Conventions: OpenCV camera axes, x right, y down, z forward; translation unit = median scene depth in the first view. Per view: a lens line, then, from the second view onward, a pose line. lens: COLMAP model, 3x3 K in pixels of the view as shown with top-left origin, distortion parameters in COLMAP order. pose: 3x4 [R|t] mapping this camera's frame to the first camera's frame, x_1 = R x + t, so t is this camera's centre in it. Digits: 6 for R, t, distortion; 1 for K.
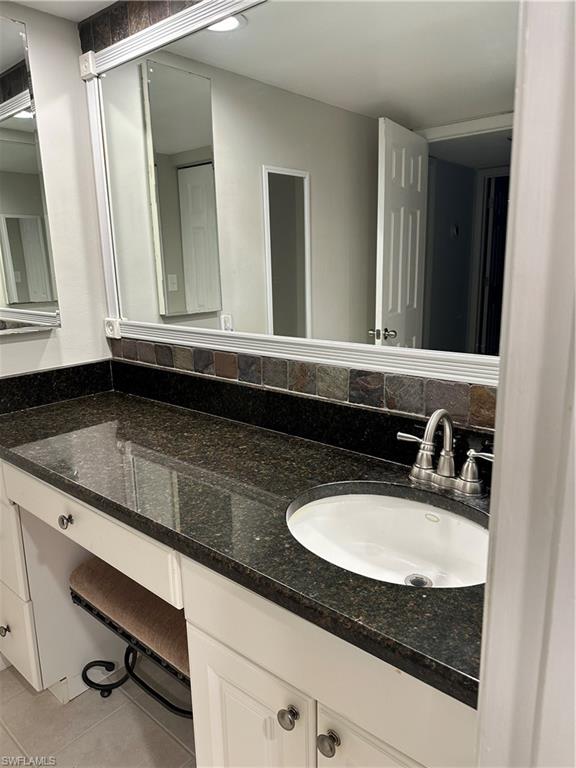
lens RADIAL K [[539.3, 0, 286.6], [0, 539.3, 384.3], [0, 0, 1]] dist [0.045120, -0.047124]
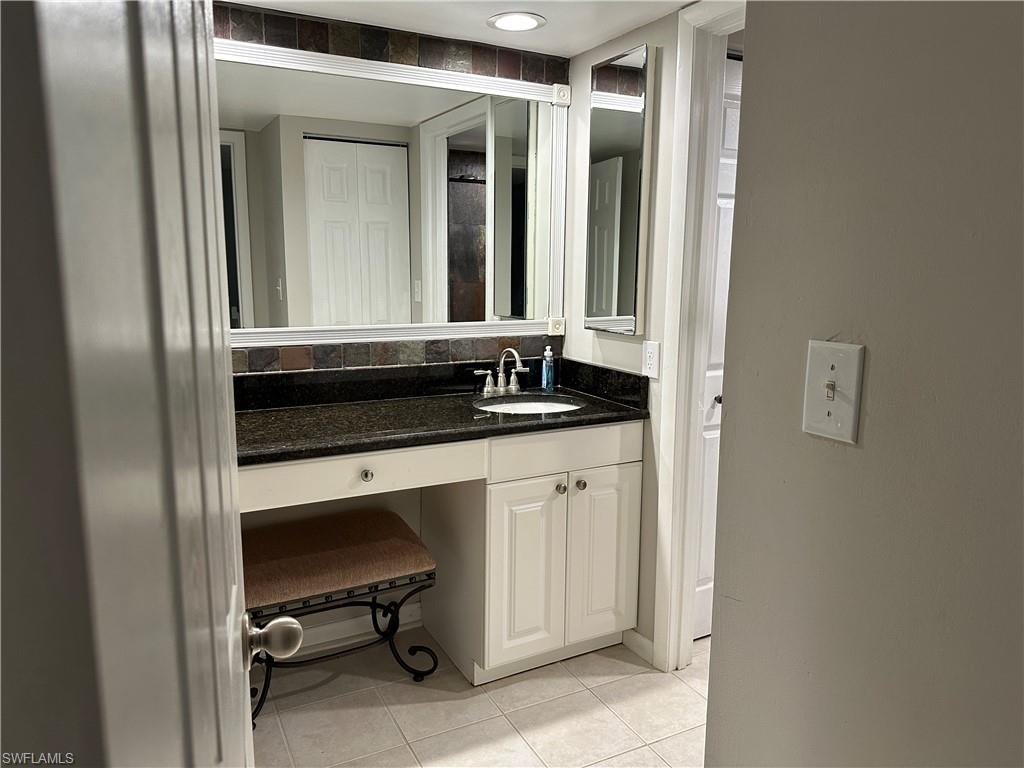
lens RADIAL K [[719.1, 0, 510.8], [0, 719.1, 384.4], [0, 0, 1]] dist [0.045120, -0.047124]
pose [[0.345500, -0.124817, 0.930081, -1.643506], [0.194498, 0.979118, 0.059147, 0.018018], [-0.918041, 0.160464, 0.362562, 0.080685]]
